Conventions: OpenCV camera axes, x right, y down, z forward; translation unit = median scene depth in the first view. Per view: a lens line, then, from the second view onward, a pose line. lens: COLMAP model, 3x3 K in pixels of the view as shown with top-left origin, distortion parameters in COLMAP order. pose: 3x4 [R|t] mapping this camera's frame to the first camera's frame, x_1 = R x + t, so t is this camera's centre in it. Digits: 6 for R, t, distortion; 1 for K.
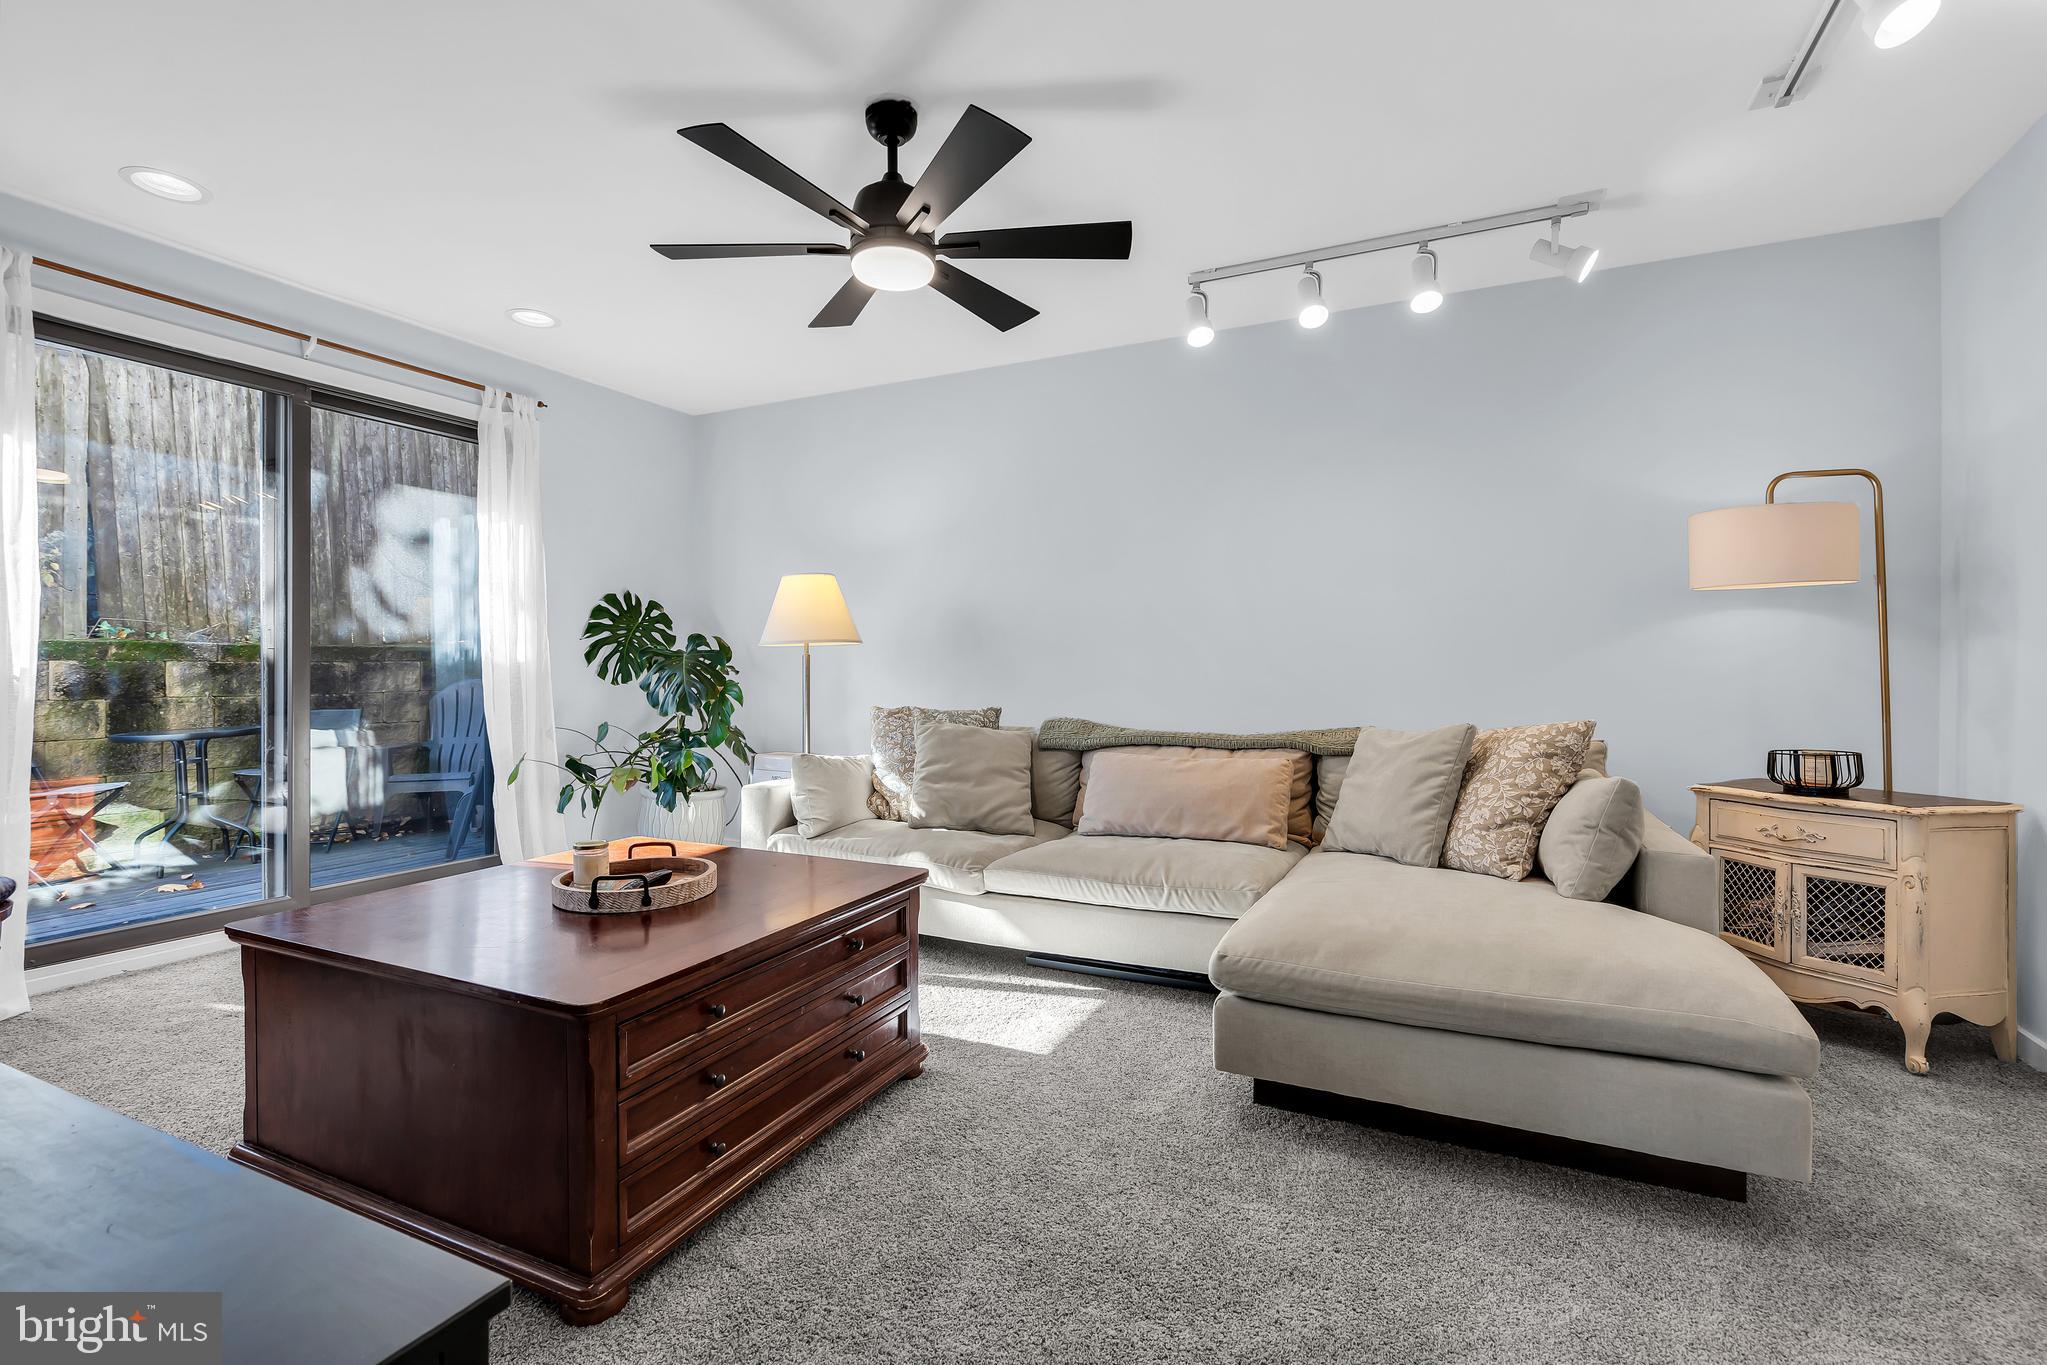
lens RADIAL K [[924.6, 0, 1030.6], [0, 924.6, 674.3], [0, 0, 1]] dist [-0.005284, 0.001488]
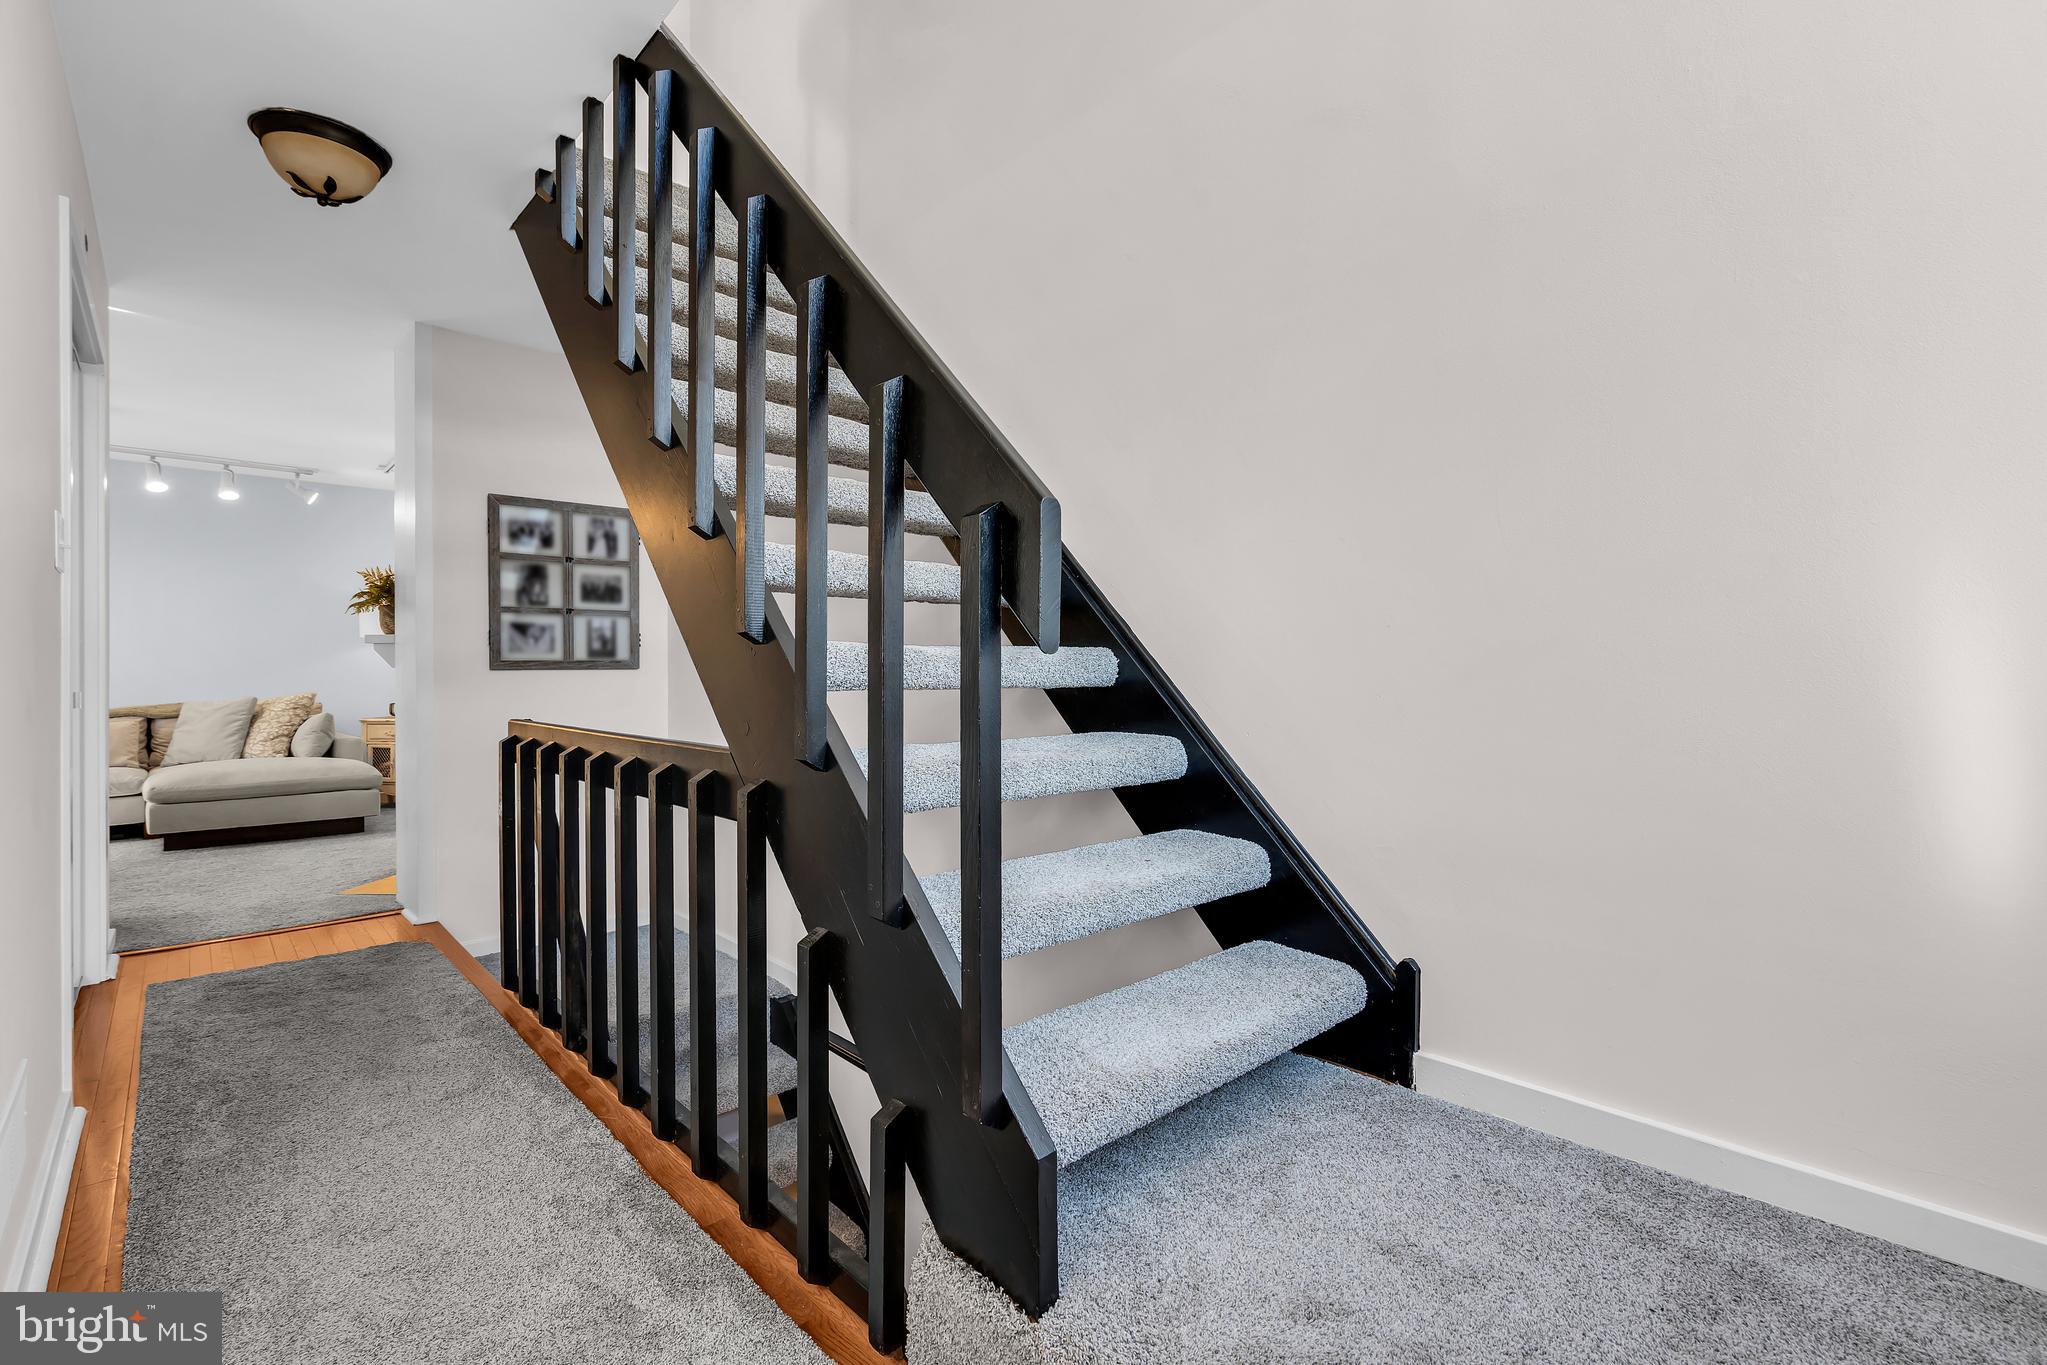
lens RADIAL K [[924.6, 0, 1034.6], [0, 924.6, 662.0], [0, 0, 1]] dist [-0.005284, 0.001488]
pose [[0.353652, -0.001099, 0.935377, -0.927764], [0.003894, 0.999992, -0.000297, -0.021675], [-0.935369, 0.003748, 0.353653, -1.526071]]
